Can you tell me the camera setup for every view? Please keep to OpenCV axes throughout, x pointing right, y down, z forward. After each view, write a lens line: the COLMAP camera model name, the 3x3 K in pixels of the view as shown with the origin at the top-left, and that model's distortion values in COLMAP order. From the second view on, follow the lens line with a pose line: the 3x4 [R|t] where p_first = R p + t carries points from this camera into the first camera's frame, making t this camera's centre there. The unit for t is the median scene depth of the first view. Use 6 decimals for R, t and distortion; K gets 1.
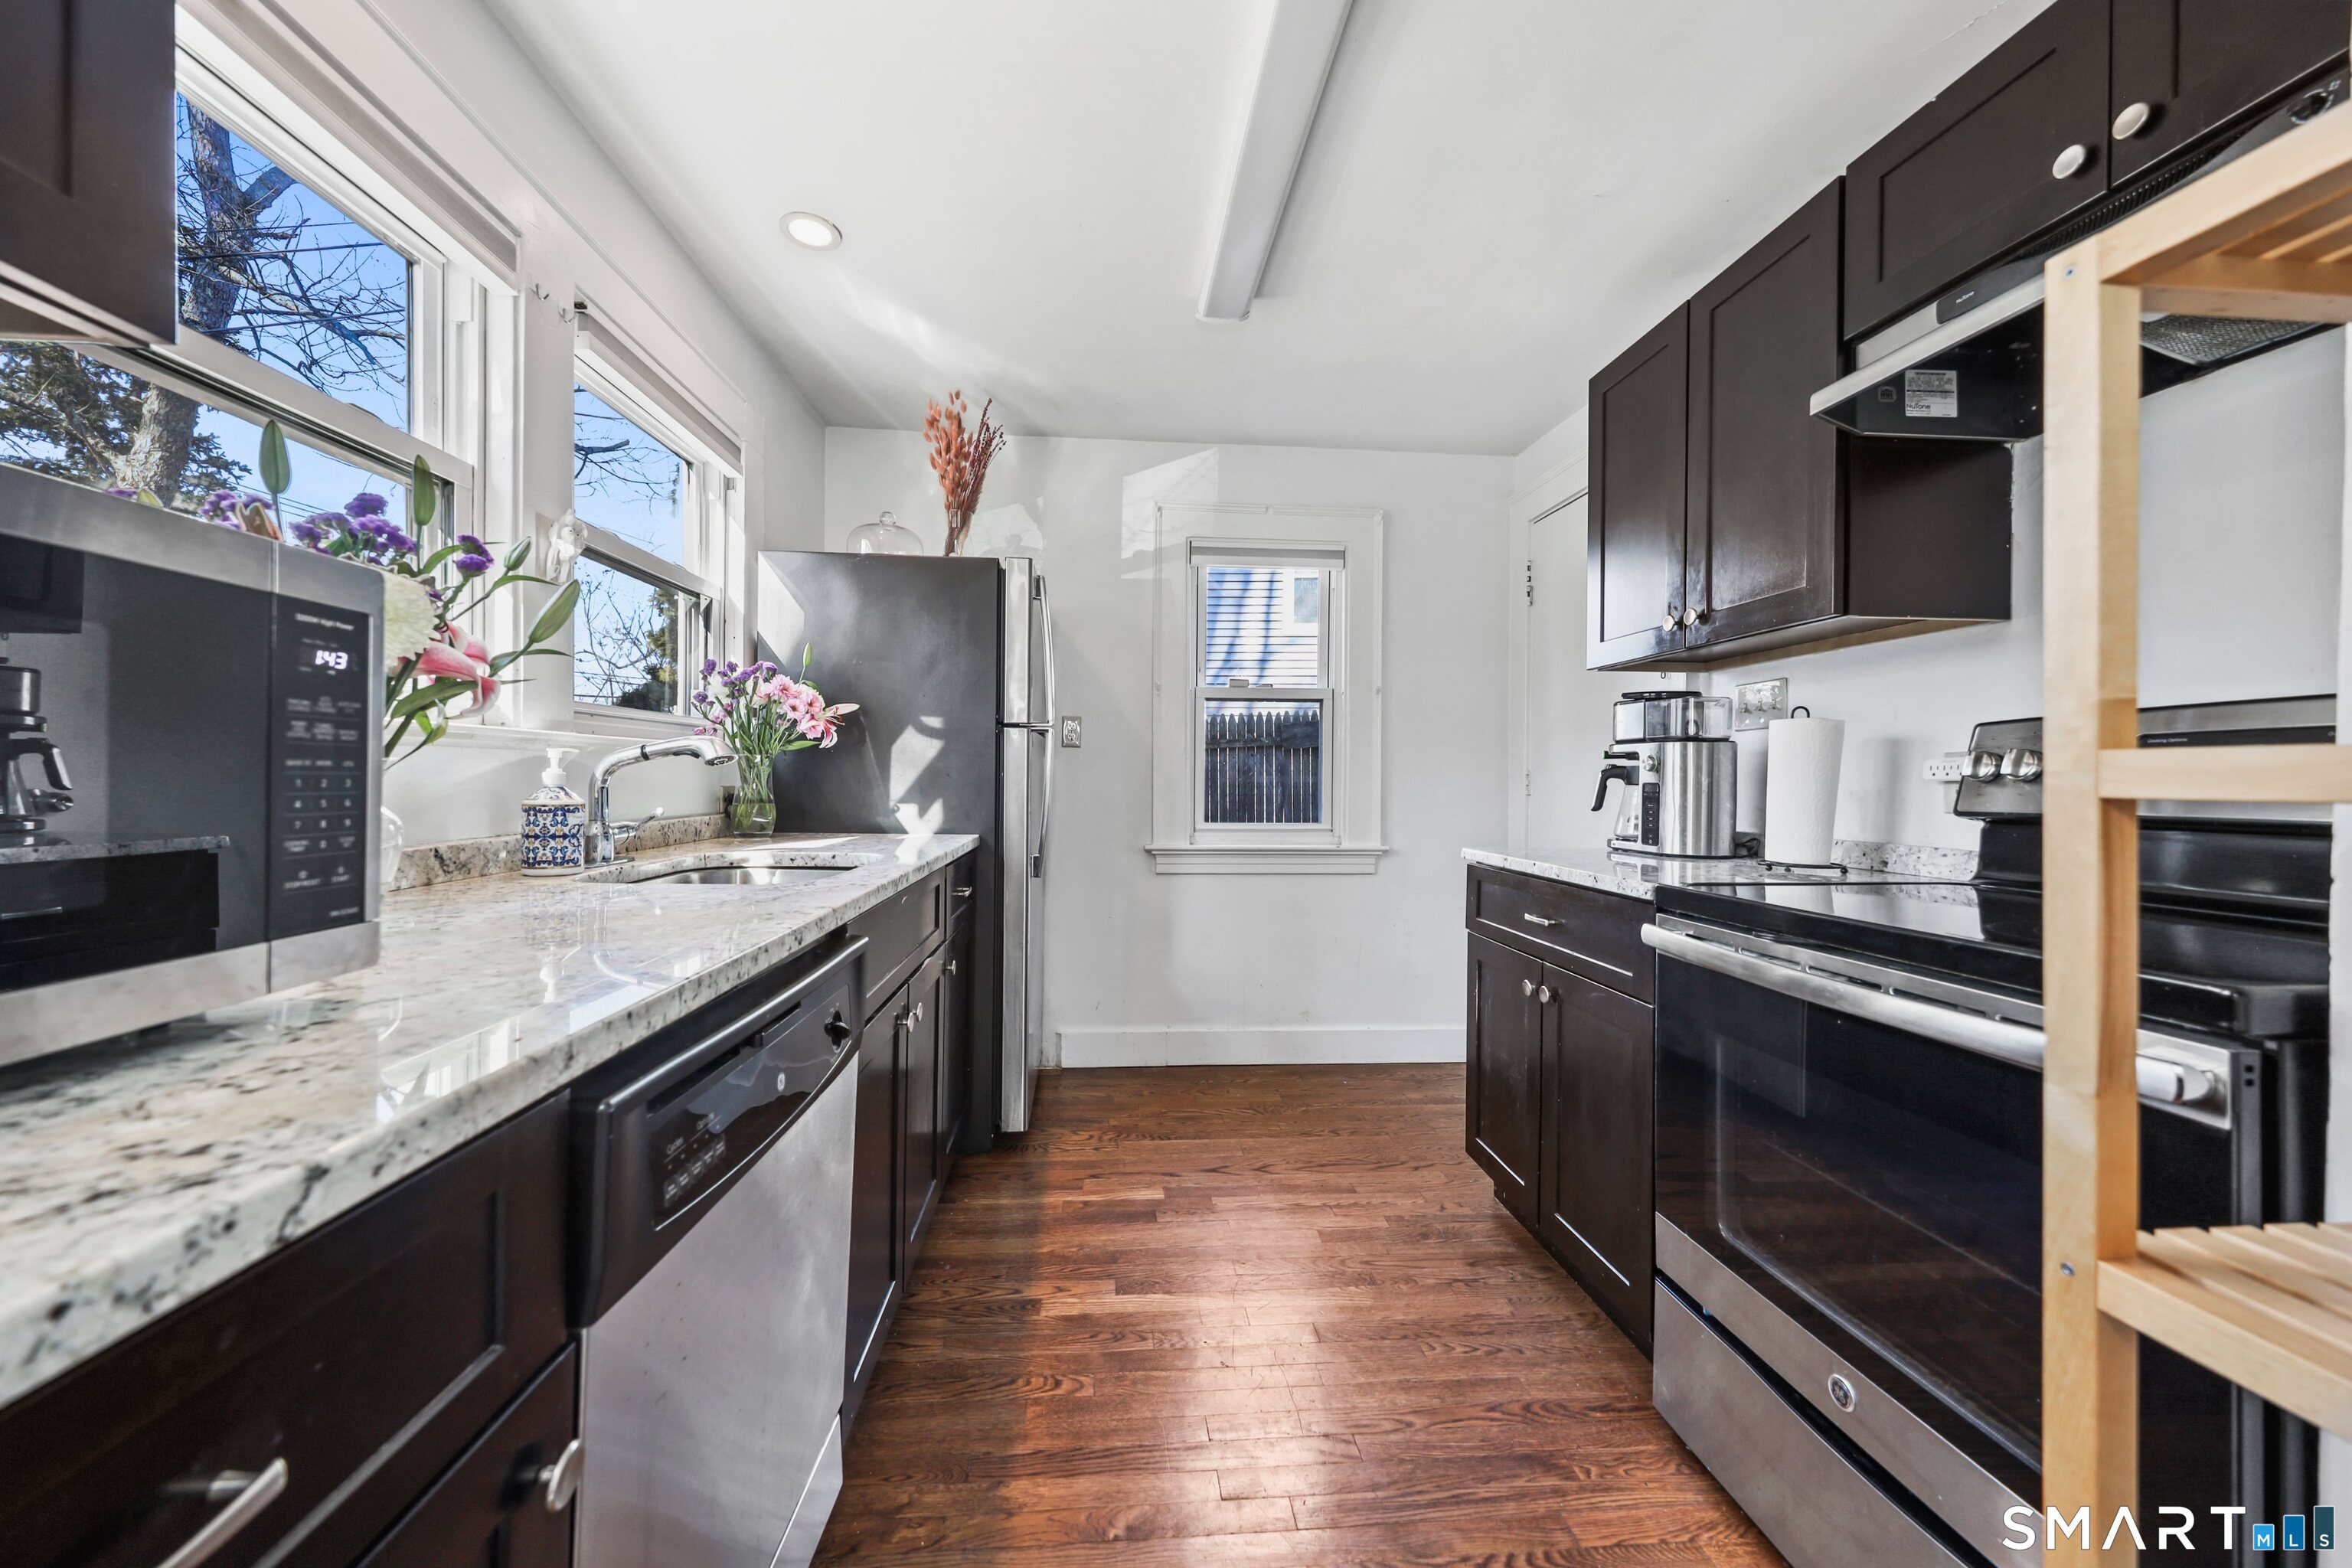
lens RADIAL K [[880.6, 0, 1176.0], [0, 880.6, 784.0], [0, 0, 1]] dist [-0.000027, -0.000006]
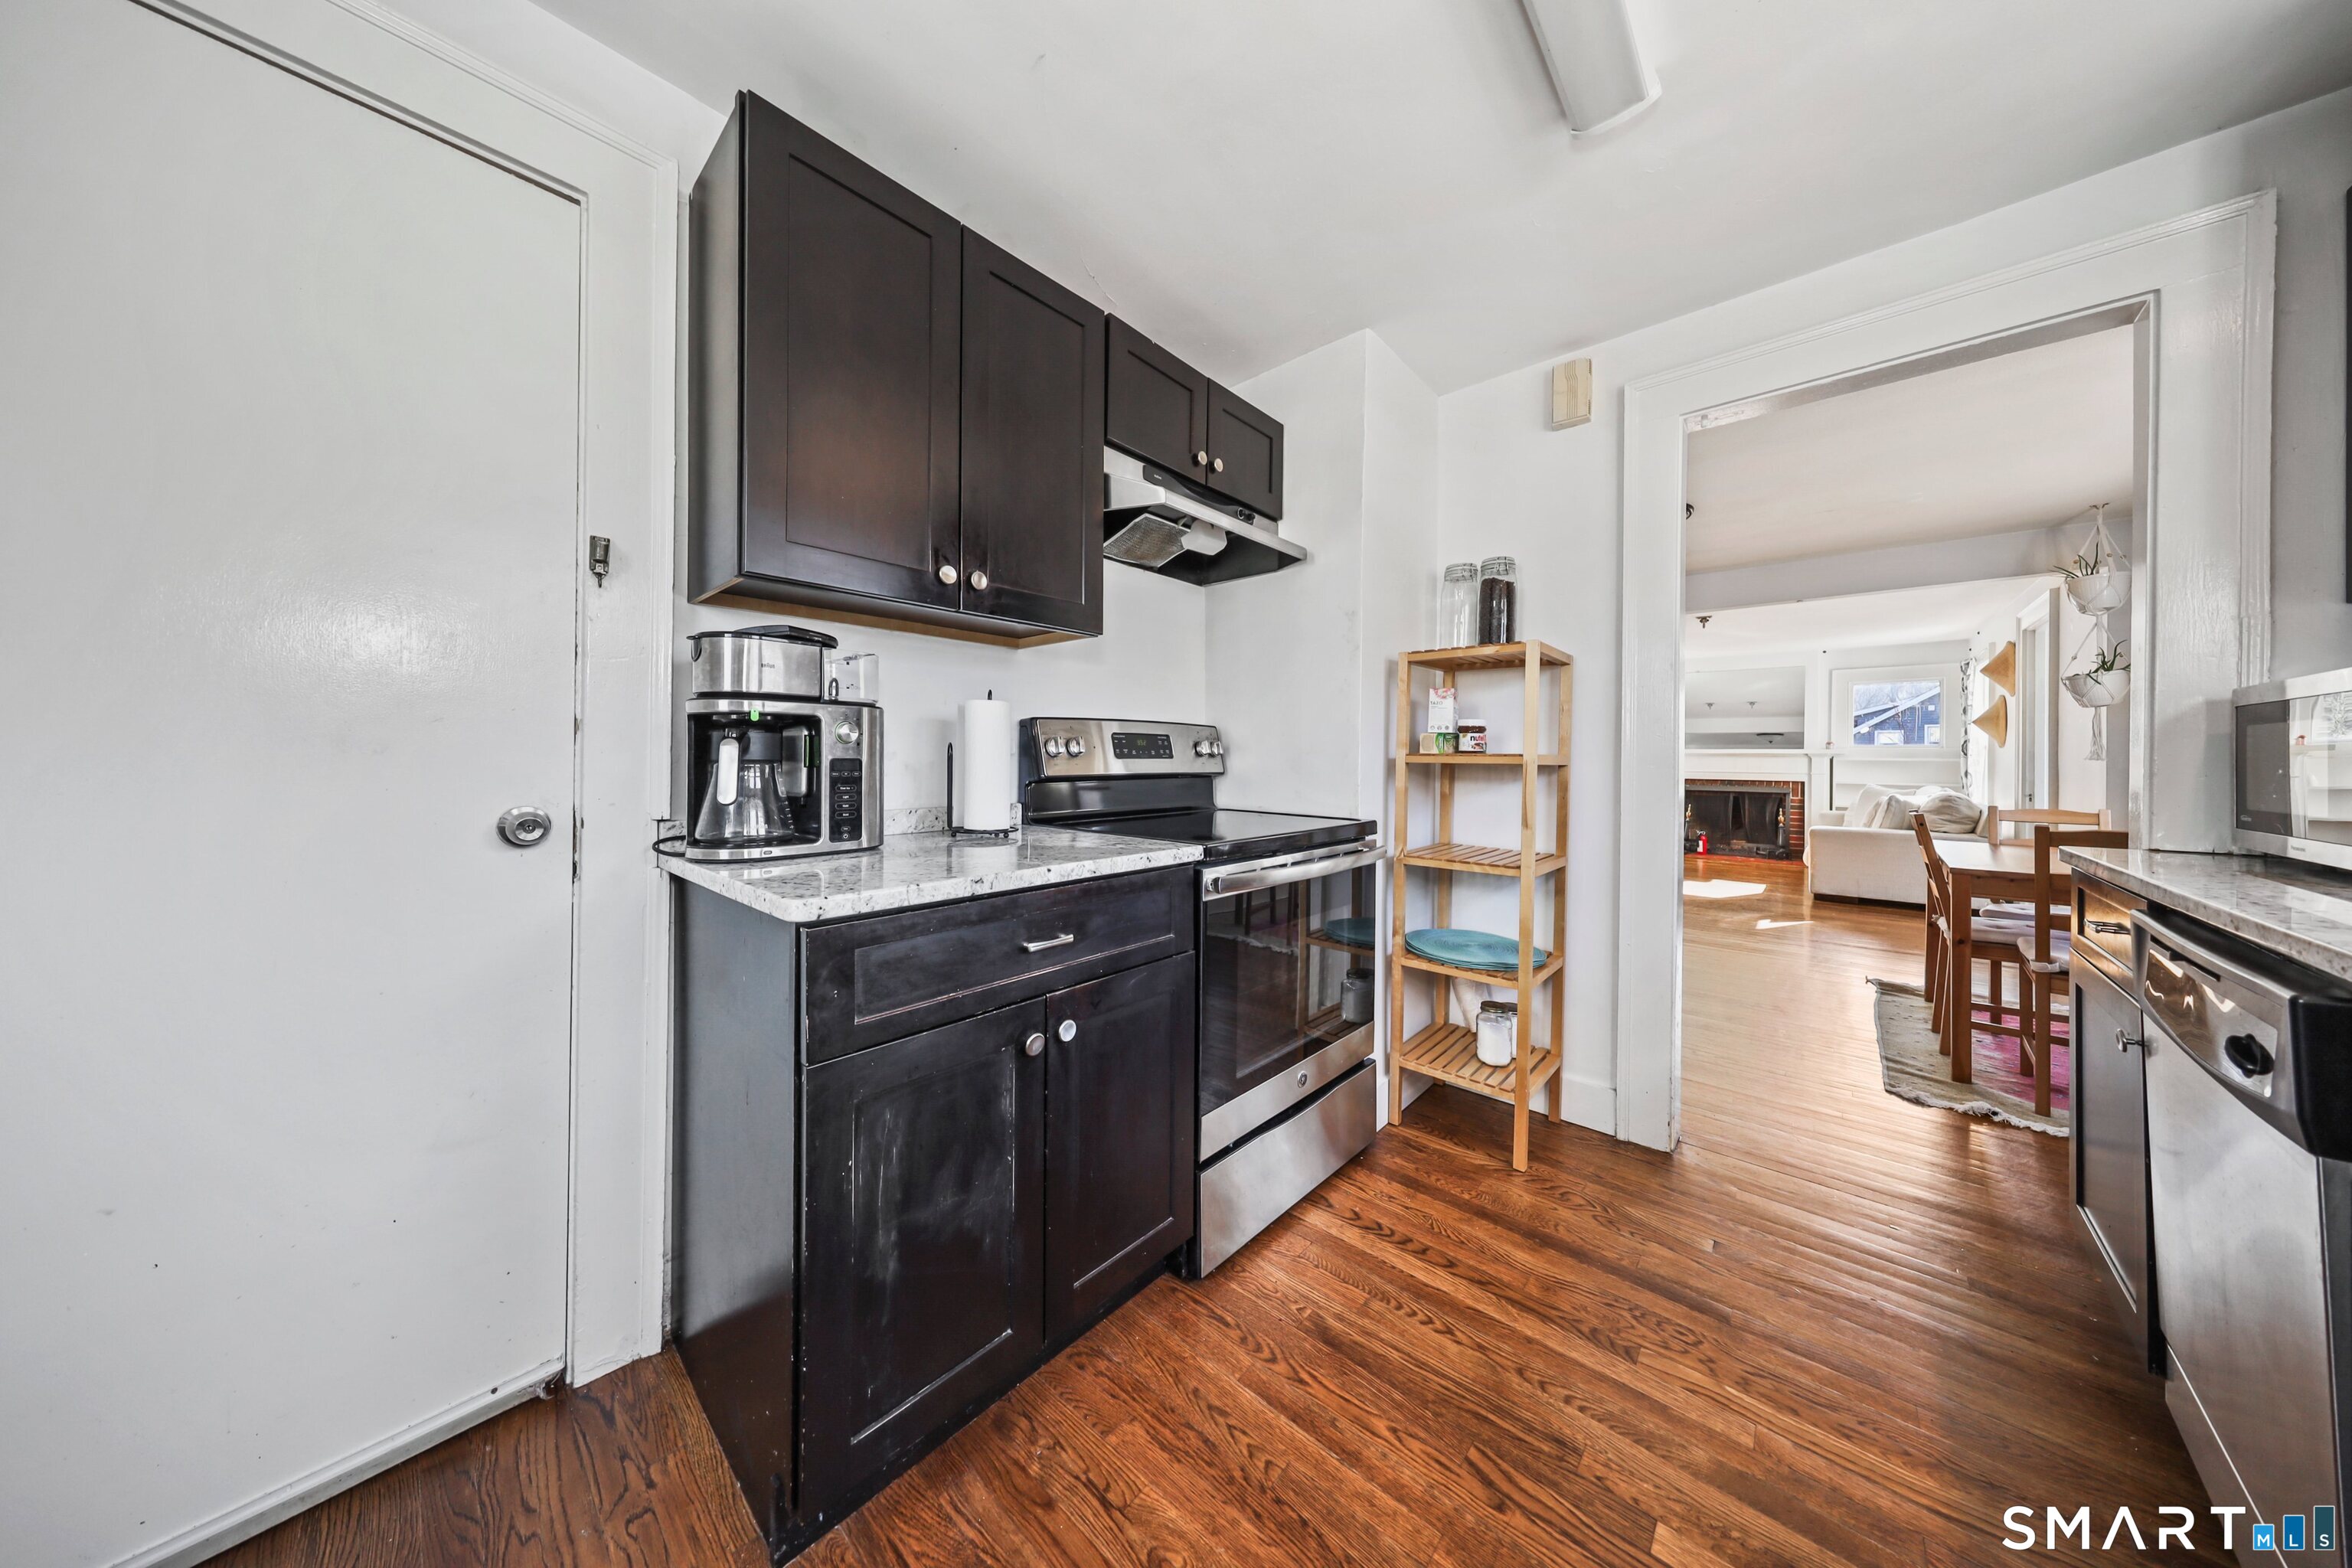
lens RADIAL K [[695.4, 0, 1169.2], [0, 695.4, 761.9], [0, 0, 1]] dist [0.000313, 0.000013]
pose [[-0.669583, -0.018000, 0.742519, -0.125490], [-0.011748, 0.999838, 0.013644, -0.012906], [-0.742644, 0.000412, -0.669686, 1.718246]]
